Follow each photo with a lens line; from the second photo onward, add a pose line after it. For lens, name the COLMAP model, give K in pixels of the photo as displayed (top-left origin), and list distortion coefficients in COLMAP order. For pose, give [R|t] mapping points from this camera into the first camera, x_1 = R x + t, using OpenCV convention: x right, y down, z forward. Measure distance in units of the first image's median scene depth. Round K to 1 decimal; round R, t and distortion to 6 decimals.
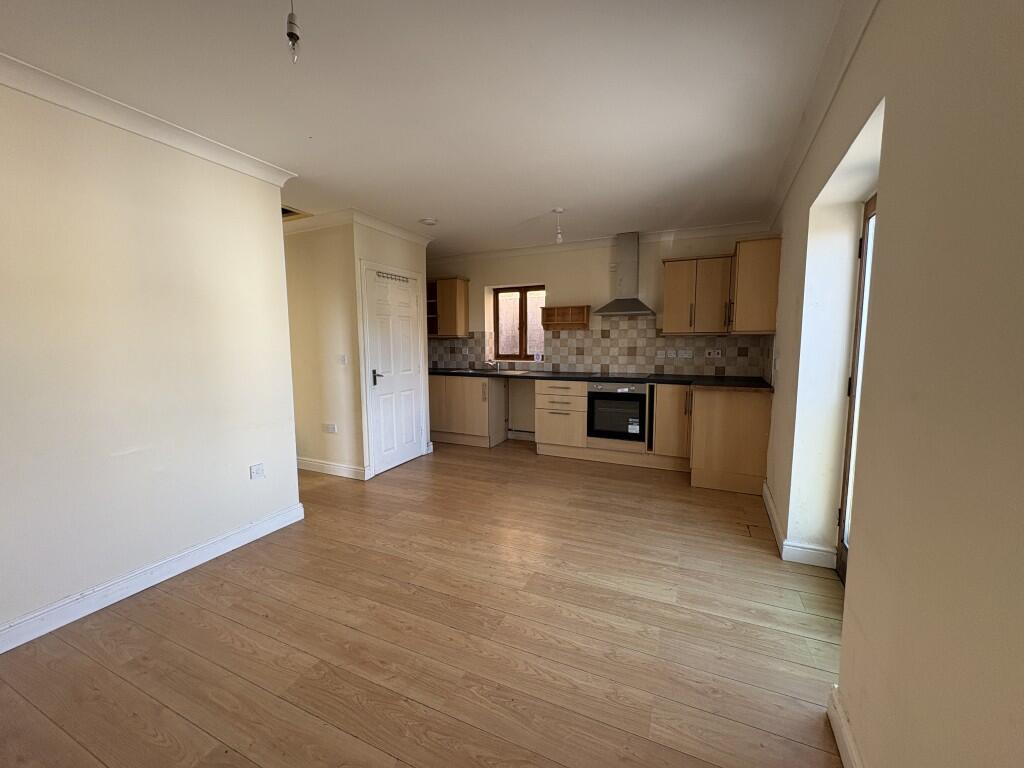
lens RADIAL K [[410.2, 0, 510.6], [0, 410.2, 384.1], [0, 0, 1]] dist [-0.001496, 0.000086]
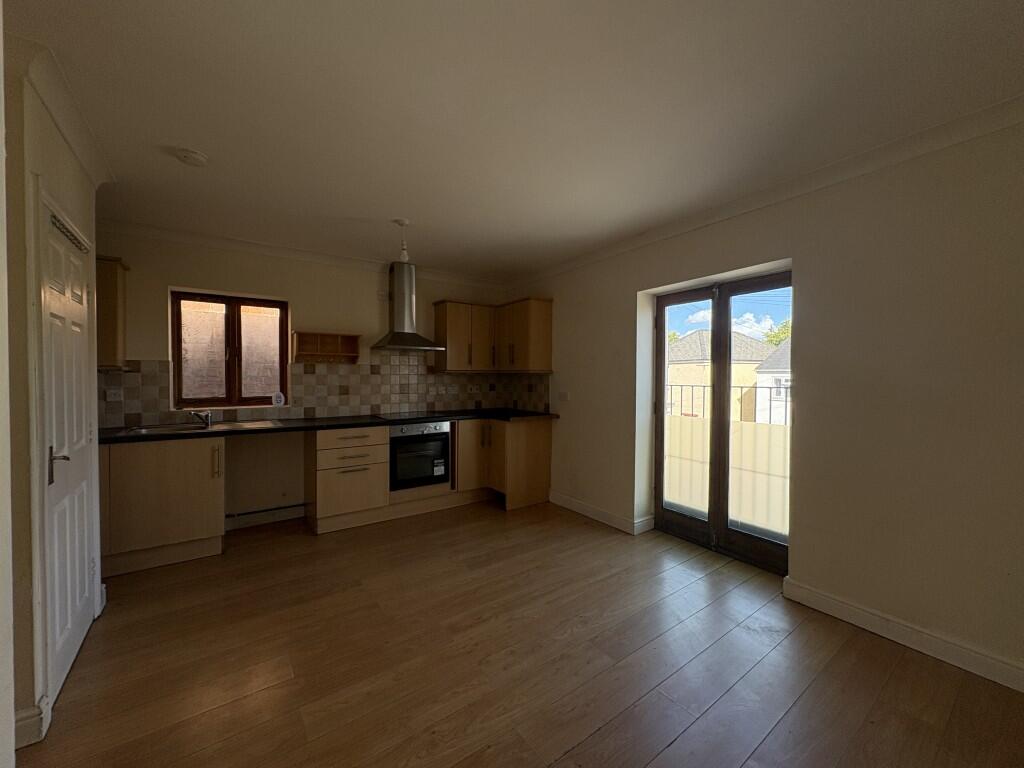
lens RADIAL K [[410.2, 0, 512.3], [0, 410.2, 383.6], [0, 0, 1]] dist [-0.001496, 0.000086]
pose [[0.487962, -0.009496, 0.872813, -0.402650], [0.086659, 0.995528, -0.037617, -0.036407], [-0.868553, 0.093993, 0.486602, 0.342788]]
